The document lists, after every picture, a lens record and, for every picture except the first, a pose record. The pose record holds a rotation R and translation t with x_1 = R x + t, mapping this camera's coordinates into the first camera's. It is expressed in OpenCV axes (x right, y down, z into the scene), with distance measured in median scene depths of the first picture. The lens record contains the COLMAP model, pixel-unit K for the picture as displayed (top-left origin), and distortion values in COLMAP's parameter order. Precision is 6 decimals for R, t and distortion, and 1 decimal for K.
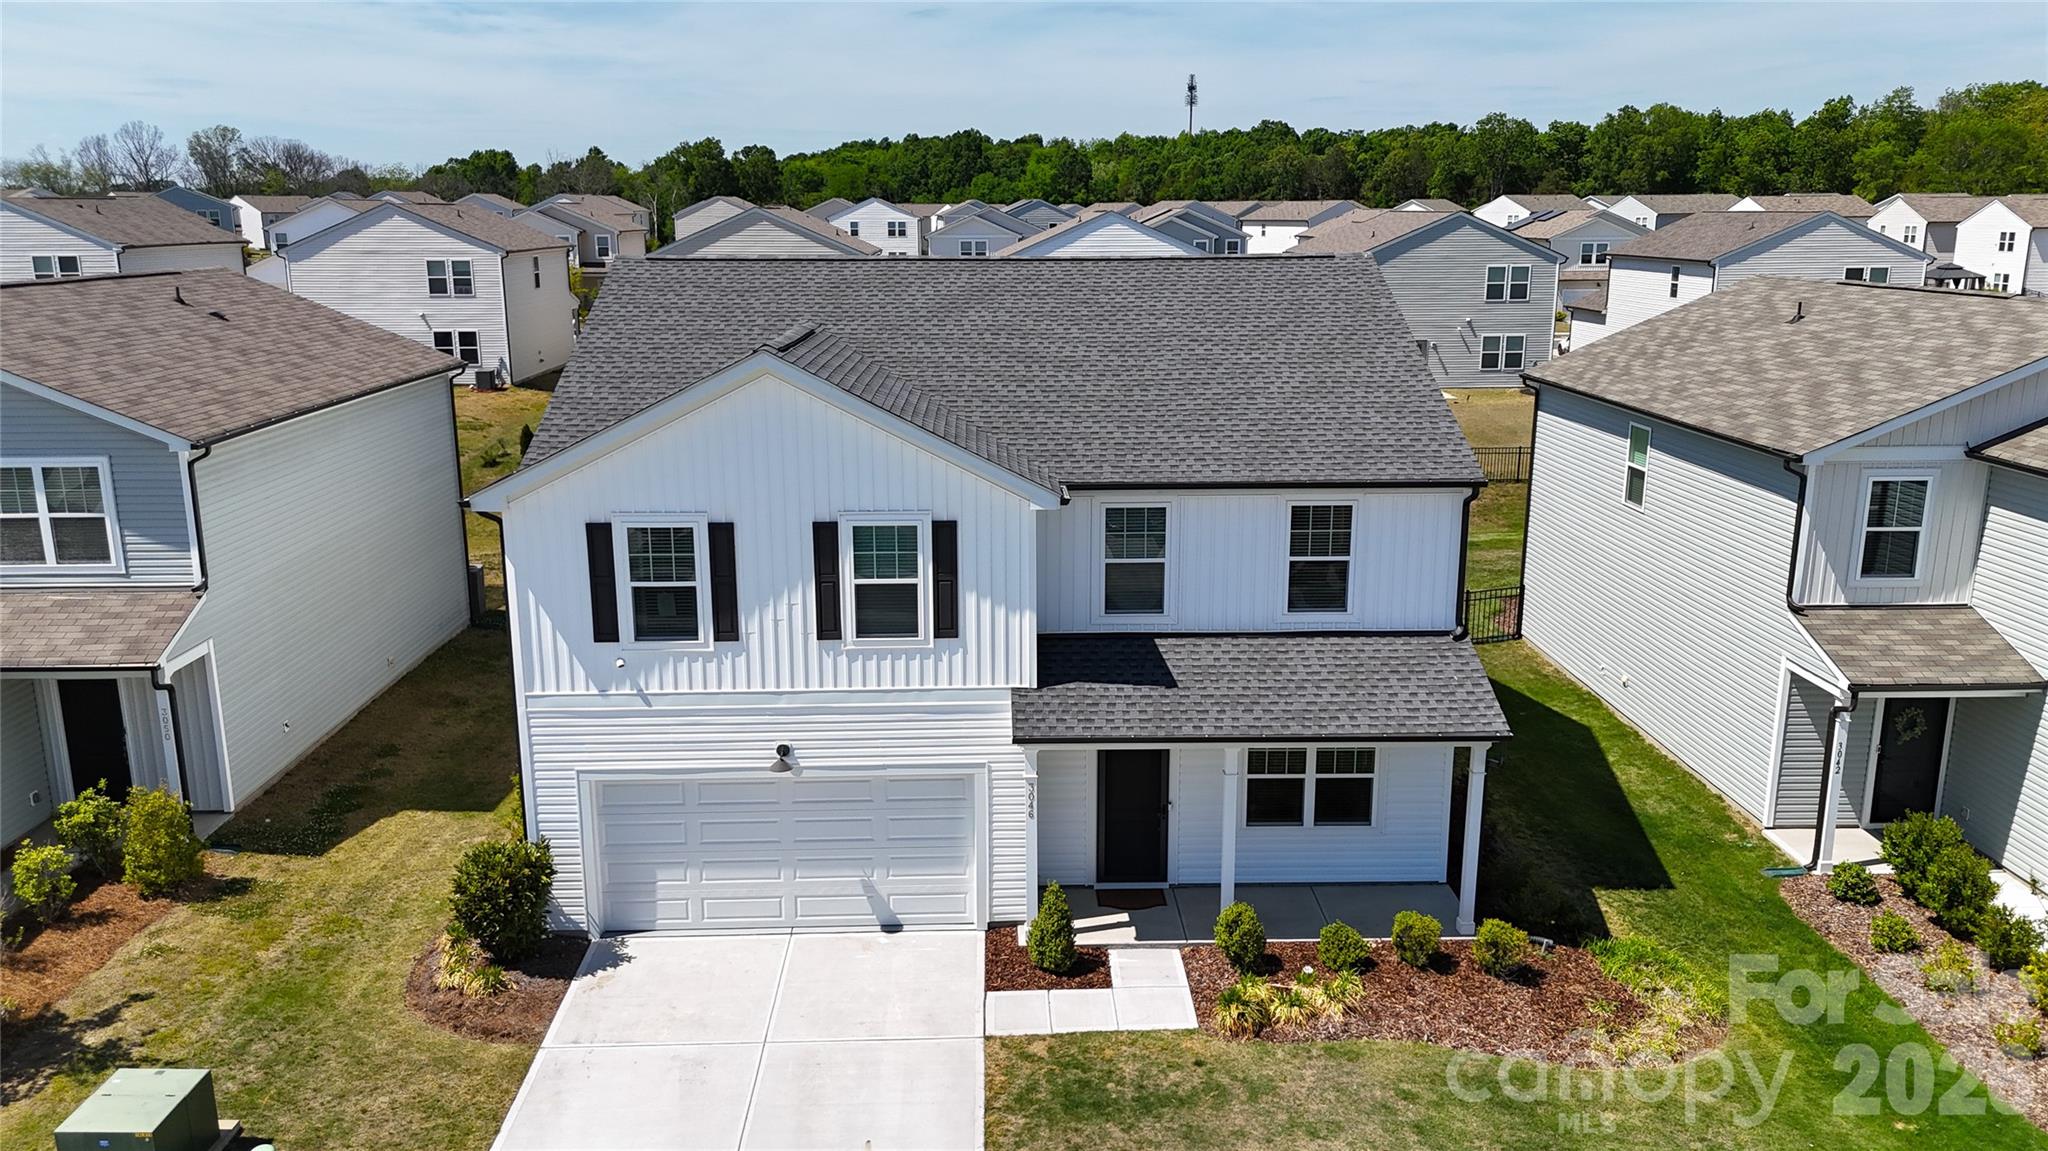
lens RADIAL K [[1528.8, 0, 1032.4], [0, 1528.8, 565.1], [0, 0, 1]] dist [0.070719, -0.069518]
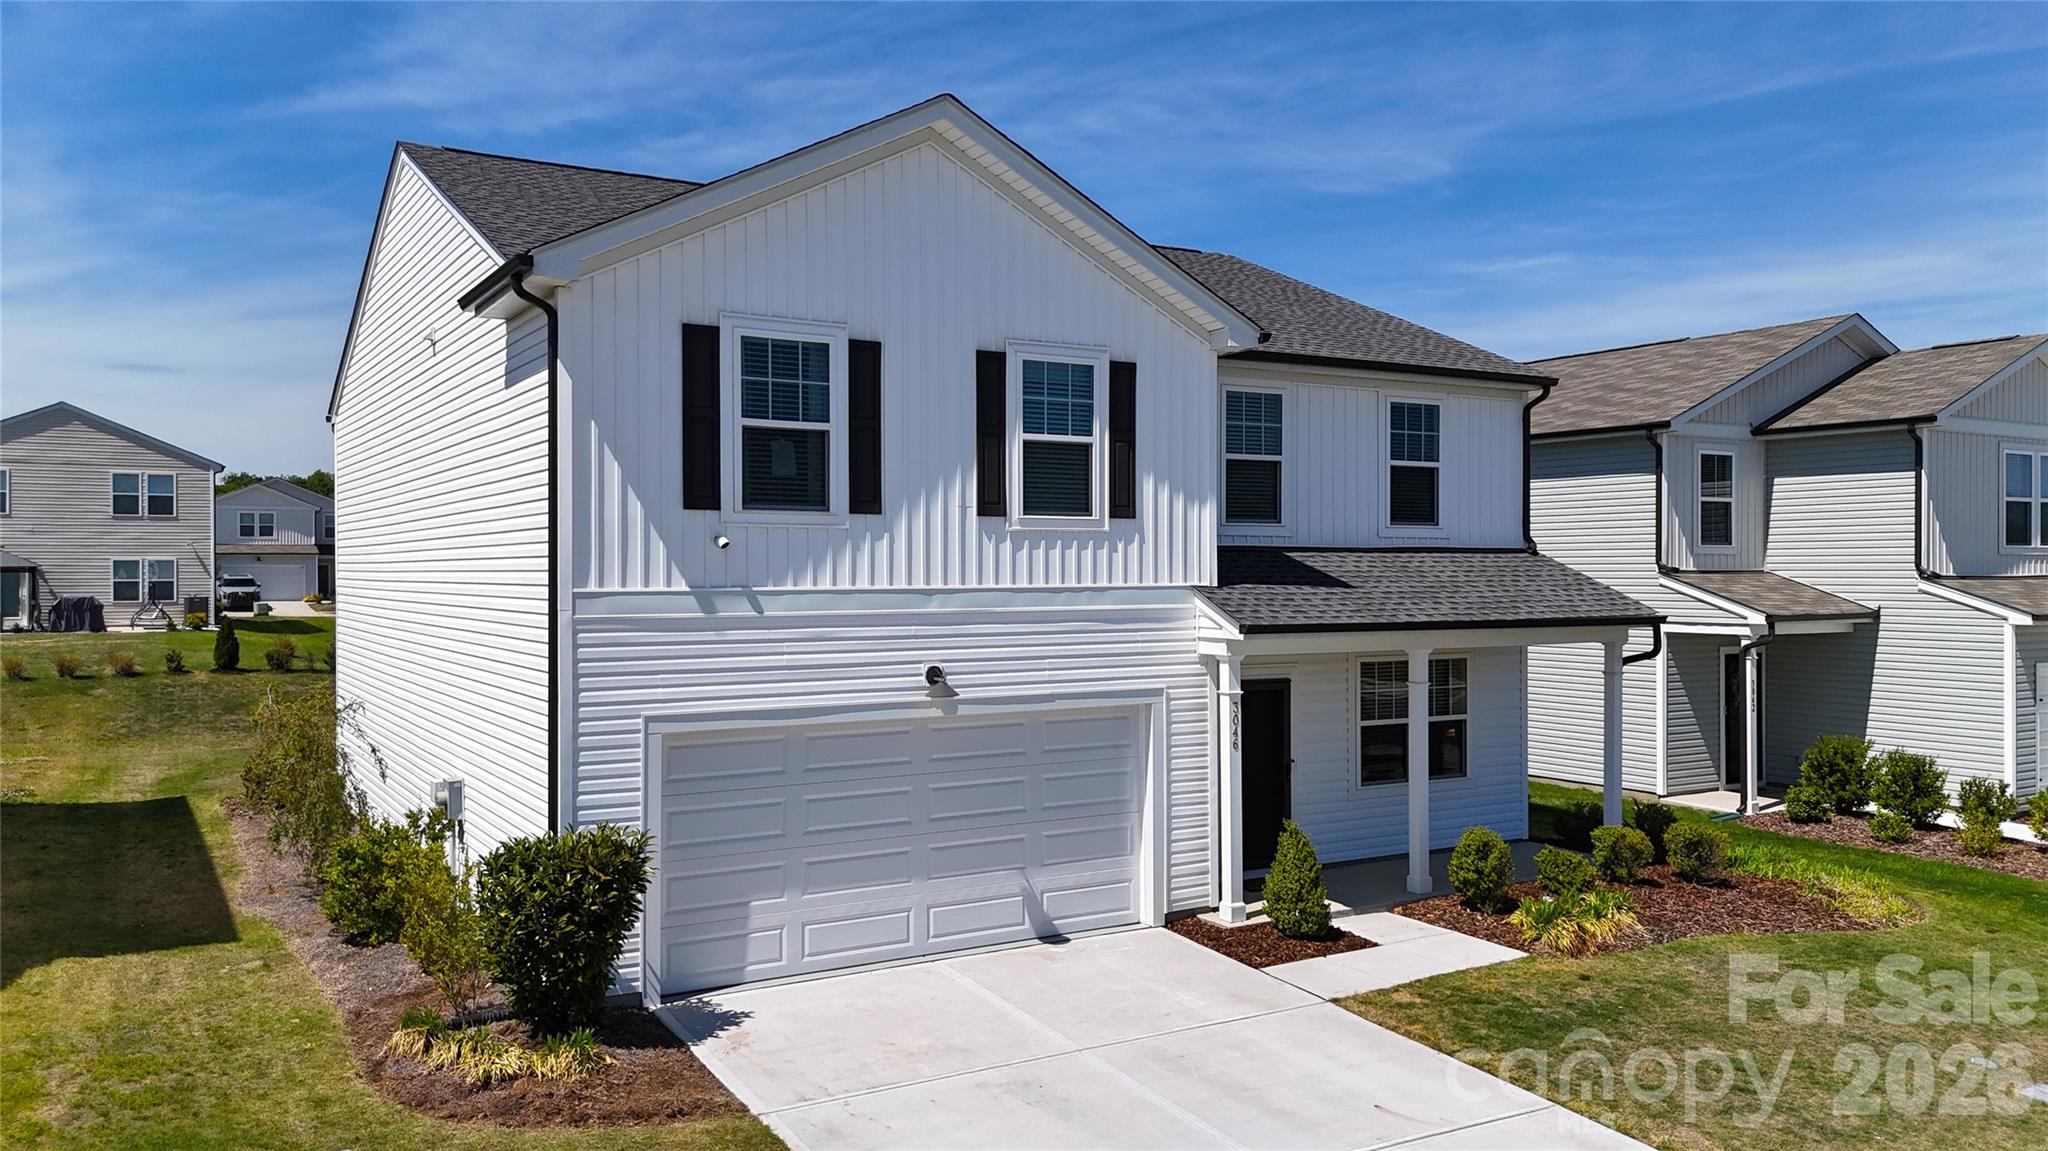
lens RADIAL K [[1528.8, 0, 1025.6], [0, 1528.8, 573.0], [0, 0, 1]] dist [0.070719, -0.069518]
pose [[0.865915, 0.002750, 0.500184, -0.481631], [0.112319, 0.973379, -0.199797, 0.221703], [-0.487418, 0.229187, 0.842554, 0.380498]]
